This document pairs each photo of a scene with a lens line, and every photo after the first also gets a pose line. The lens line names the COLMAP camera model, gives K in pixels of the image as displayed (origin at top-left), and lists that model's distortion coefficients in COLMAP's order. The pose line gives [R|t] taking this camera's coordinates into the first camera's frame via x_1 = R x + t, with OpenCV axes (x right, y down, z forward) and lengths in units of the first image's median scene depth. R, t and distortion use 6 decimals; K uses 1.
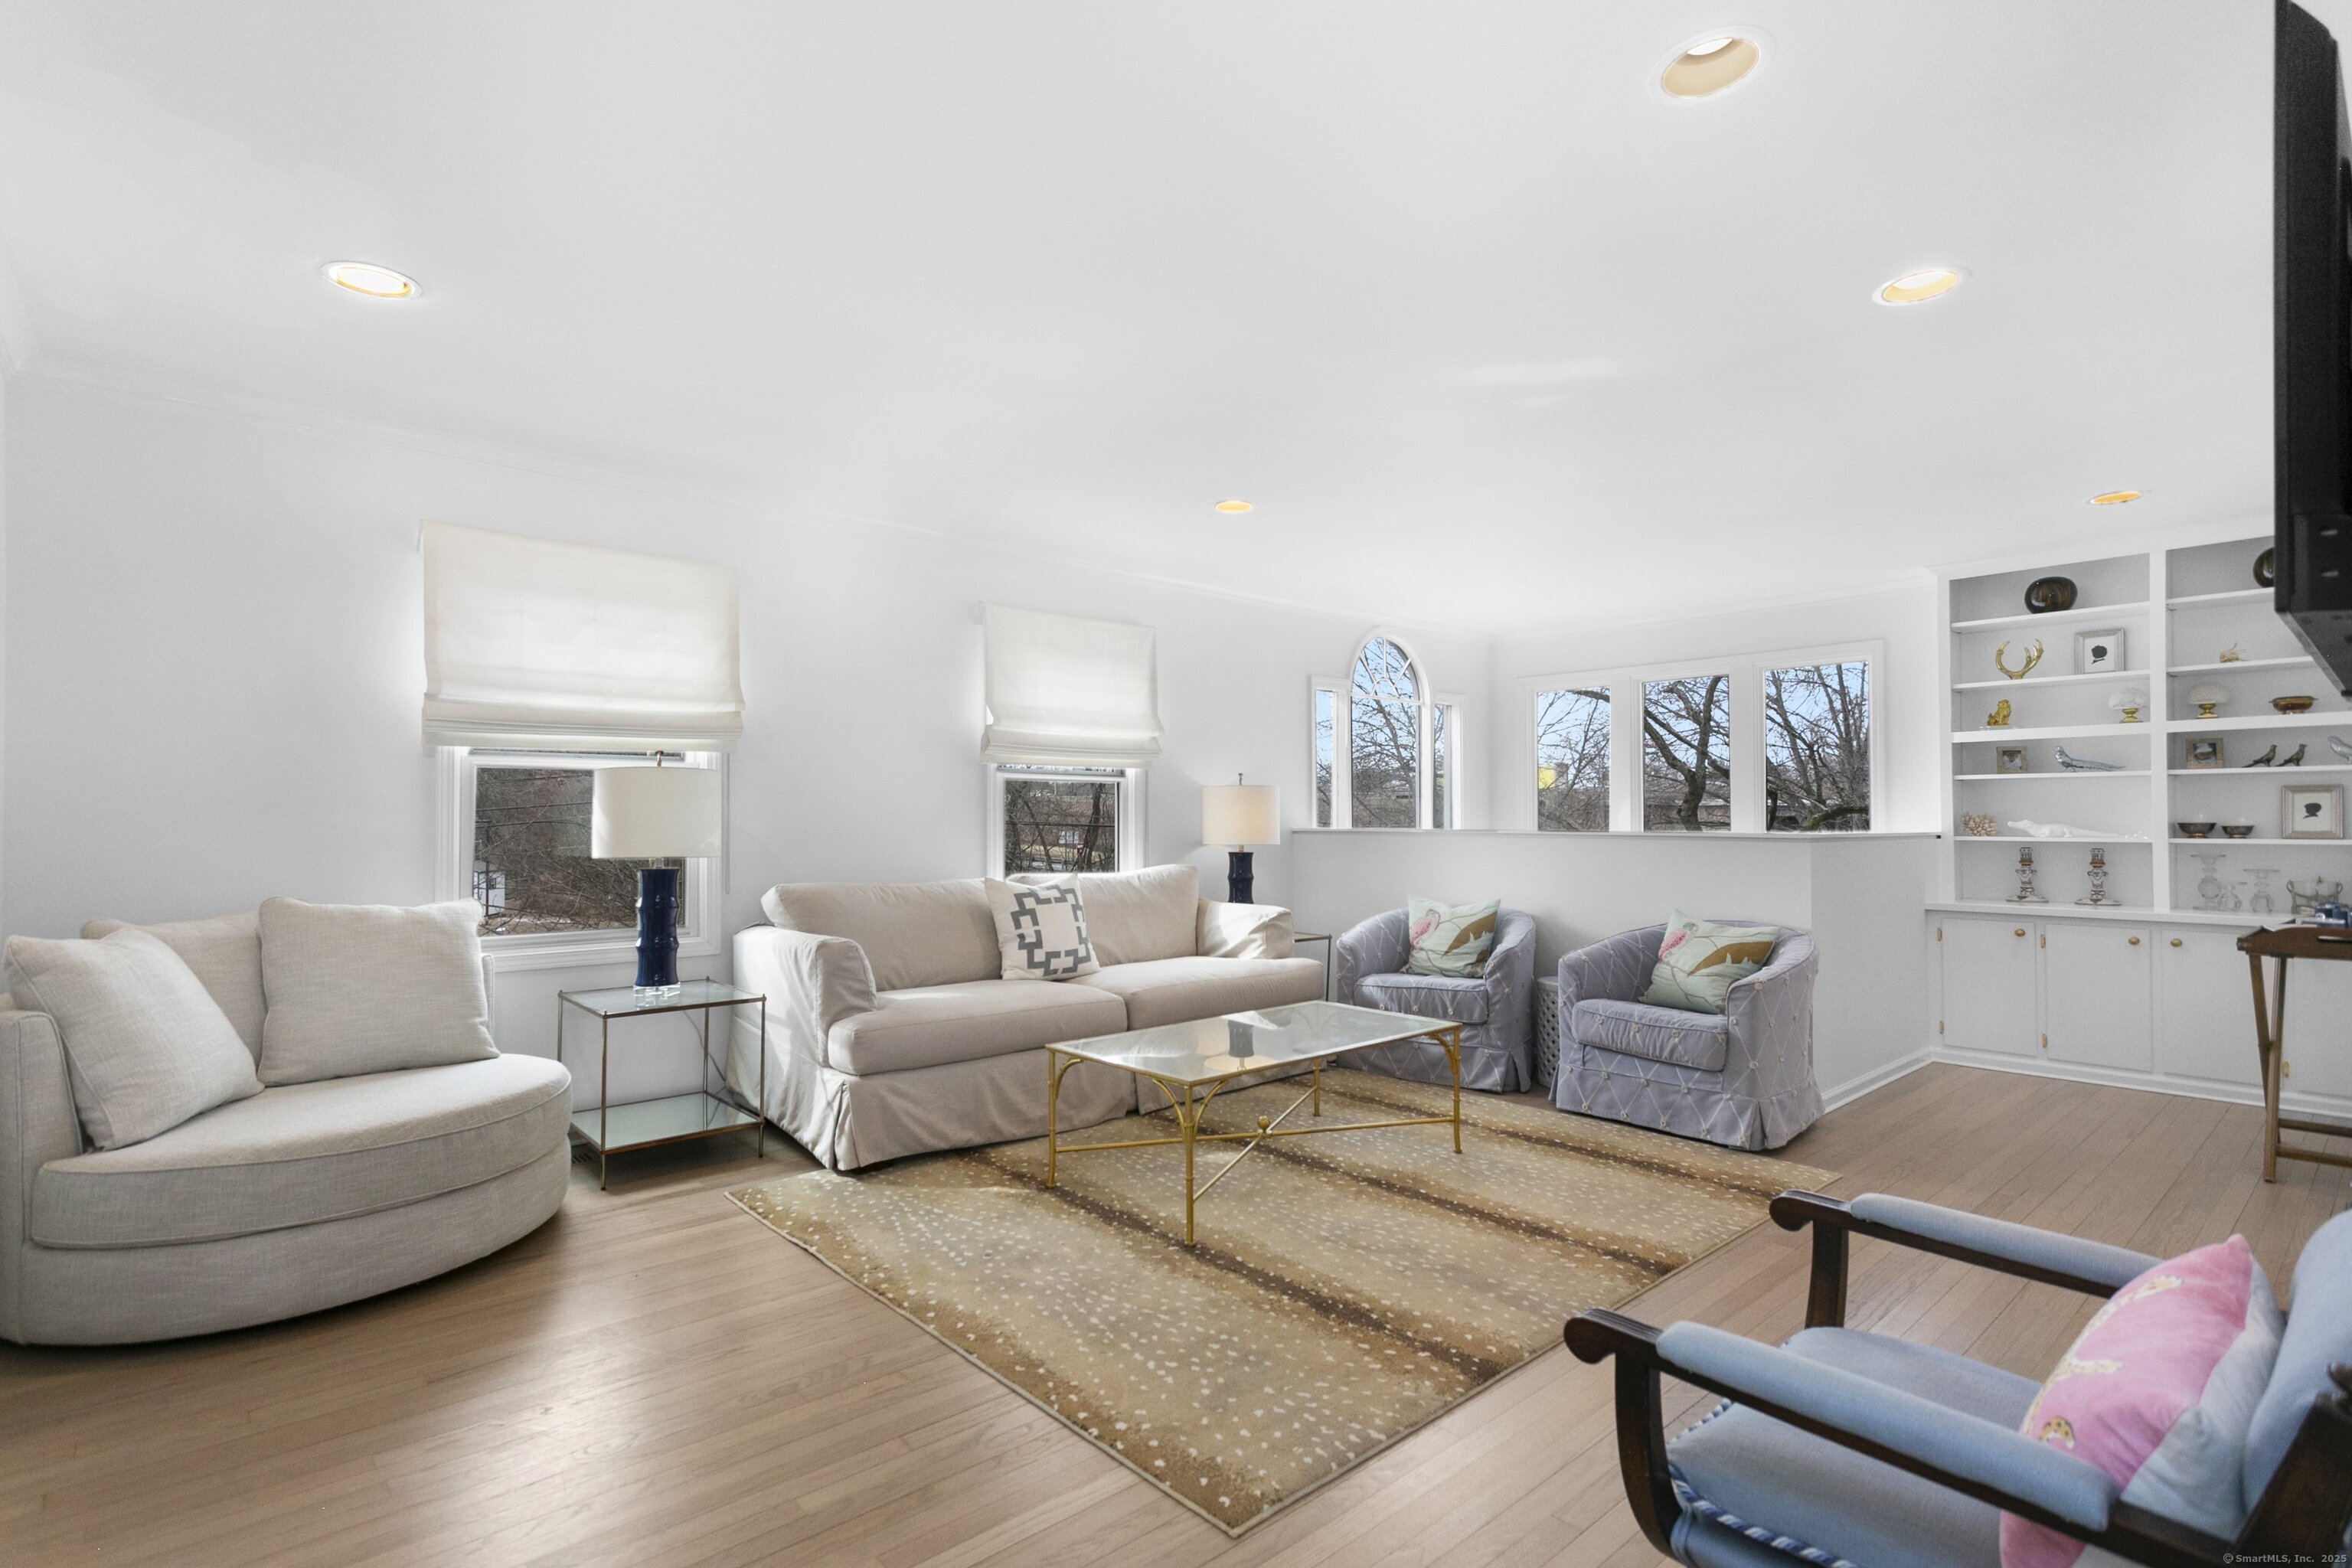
lens RADIAL K [[1110.4, 0, 1166.6], [0, 1110.4, 798.8], [0, 0, 1]] dist [0.005457, 0.001800]
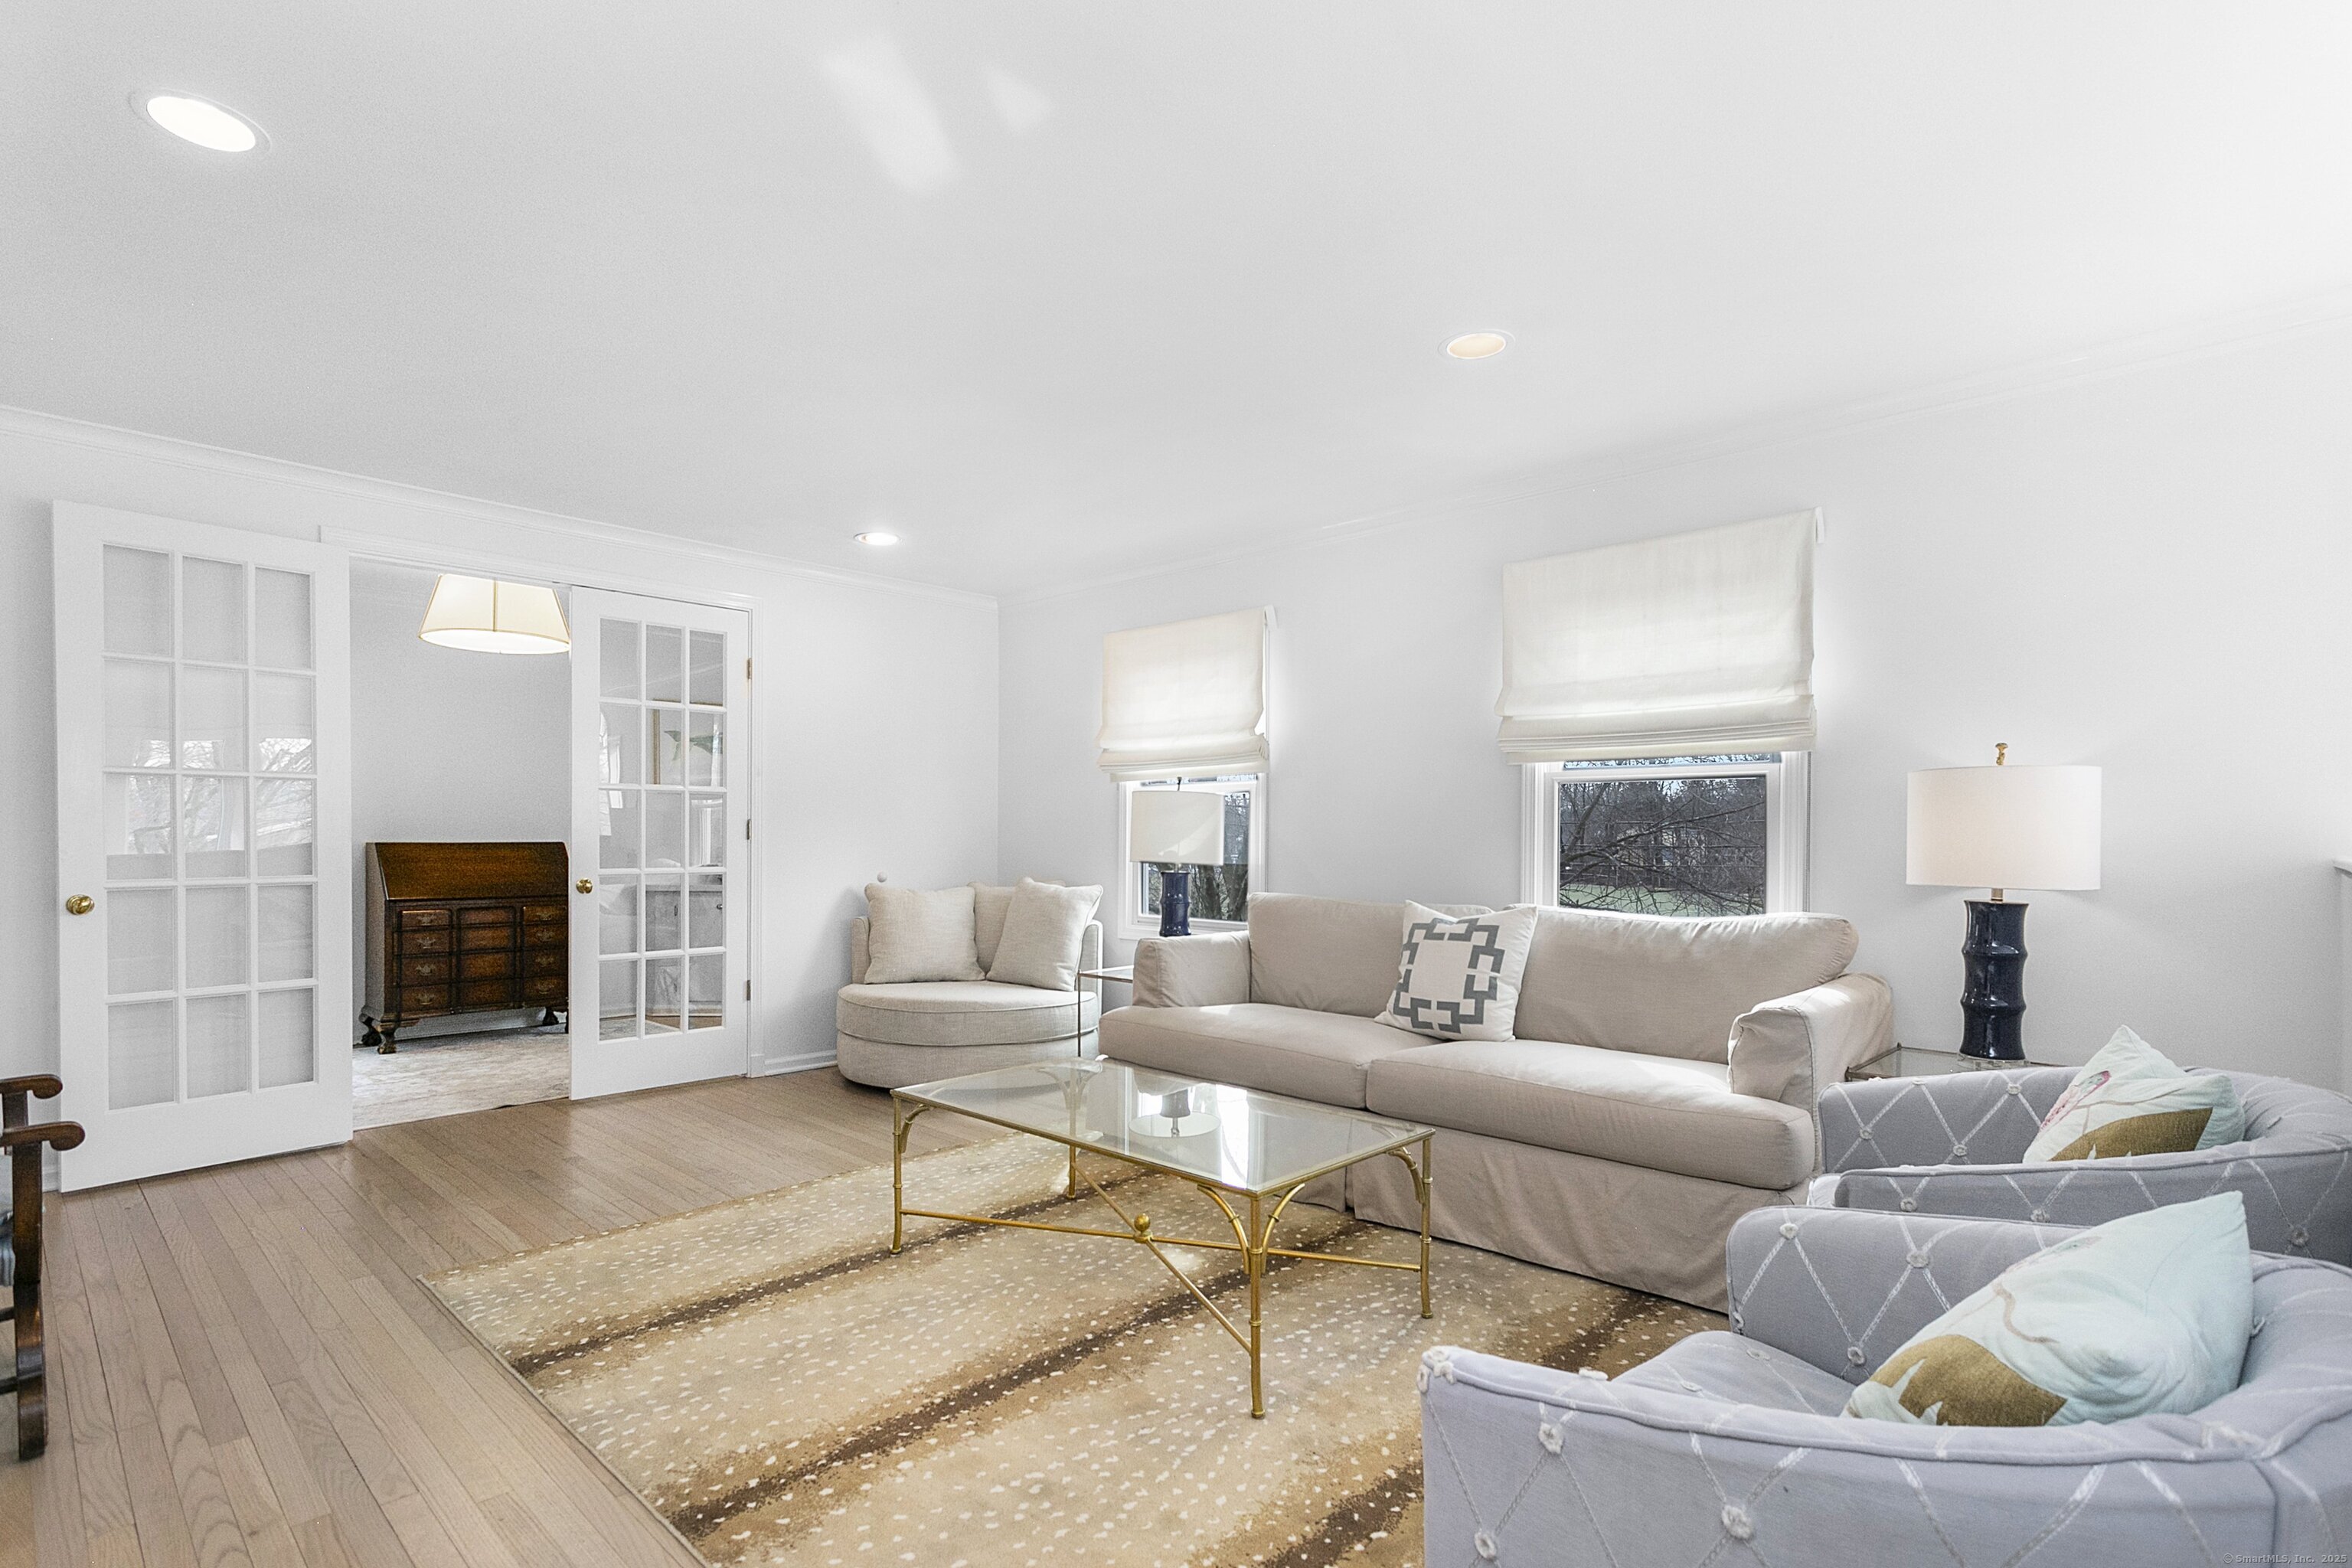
lens RADIAL K [[1134.5, 0, 1169.8], [0, 1134.5, 841.7], [0, 0, 1]] dist [0.013907, 0.000277]
pose [[0.086234, 0.007244, -0.996249, 0.683870], [0.013356, 0.999875, 0.008427, 0.015574], [0.996185, -0.014032, 0.086127, 0.745249]]
